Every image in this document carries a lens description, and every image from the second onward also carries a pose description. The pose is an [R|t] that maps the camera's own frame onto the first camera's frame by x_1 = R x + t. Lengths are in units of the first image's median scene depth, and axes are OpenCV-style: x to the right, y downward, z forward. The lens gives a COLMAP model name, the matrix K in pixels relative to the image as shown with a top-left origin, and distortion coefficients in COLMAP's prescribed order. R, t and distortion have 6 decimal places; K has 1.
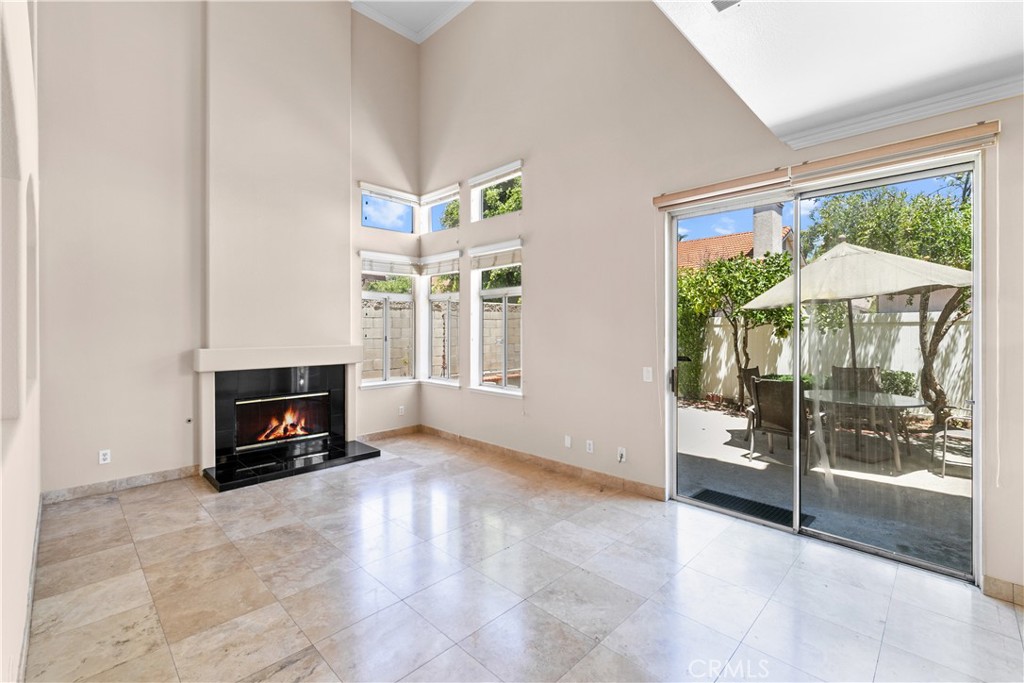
lens RADIAL K [[441.0, 0, 508.4], [0, 441.0, 328.2], [0, 0, 1]] dist [-0.001528, -0.000063]
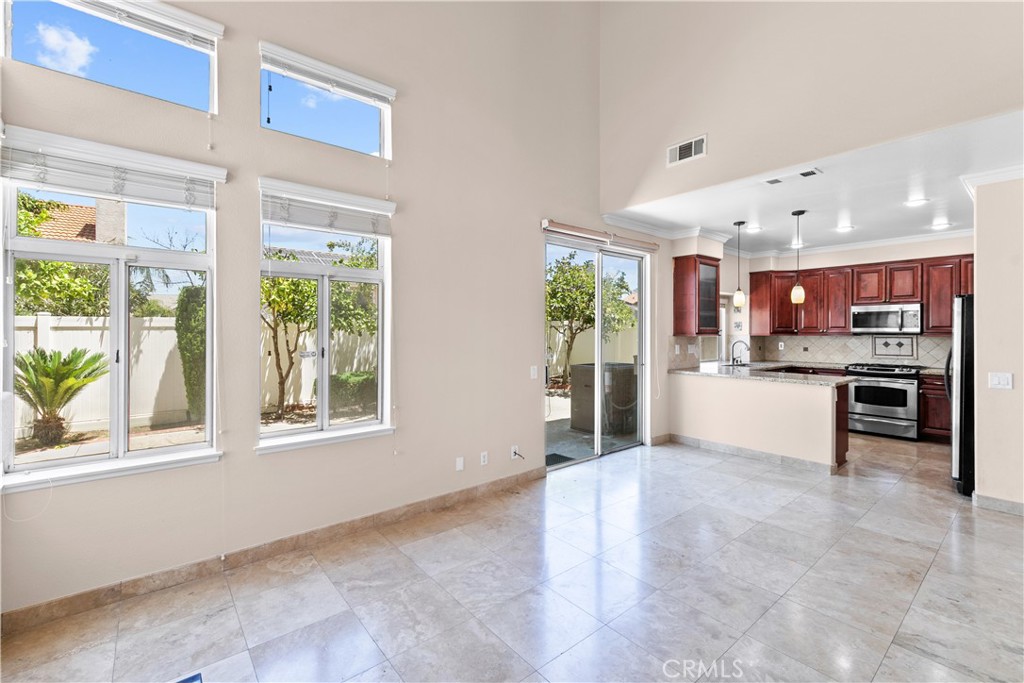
lens RADIAL K [[440.7, 0, 515.9], [0, 440.7, 330.4], [0, 0, 1]] dist [-0.000583, -0.000097]
pose [[0.097204, 0.000383, 0.995264, -0.775758], [-0.001138, 0.999999, -0.000273, -0.002804], [-0.995264, -0.001106, 0.097204, 0.886872]]
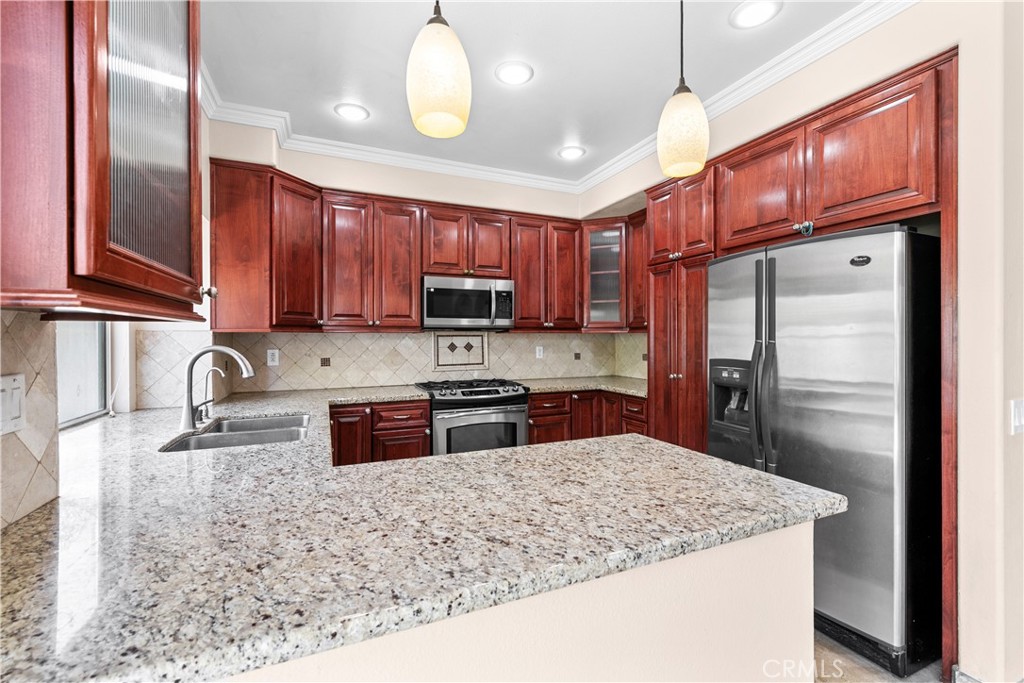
lens RADIAL K [[435.3, 0, 515.2], [0, 435.3, 338.9], [0, 0, 1]] dist [0.002365, 0.000266]
pose [[-0.932141, 0.000887, 0.362094, 0.486557], [0.002098, 0.999993, 0.002951, 0.025502], [-0.362089, 0.003511, -0.932137, 0.540596]]
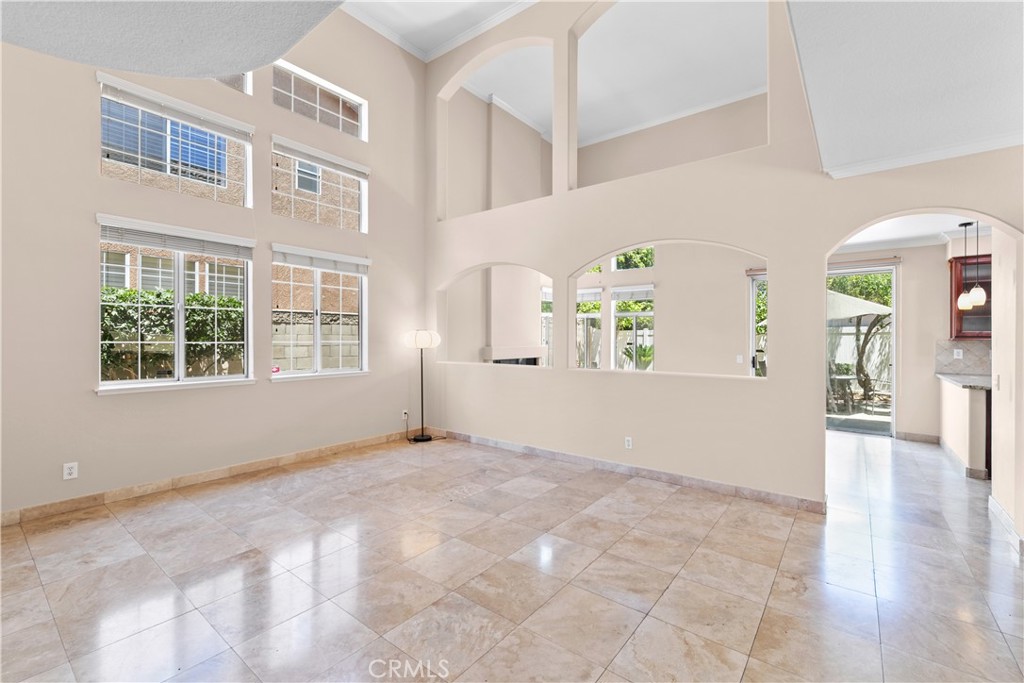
lens RADIAL K [[435.3, 0, 515.2], [0, 435.3, 338.9], [0, 0, 1]] dist [0.002365, 0.000266]
pose [[0.992452, 0.001675, 0.122624, -0.864989], [-0.001928, 0.999996, 0.001944, 0.011548], [-0.122620, -0.002166, 0.992451, -0.755253]]
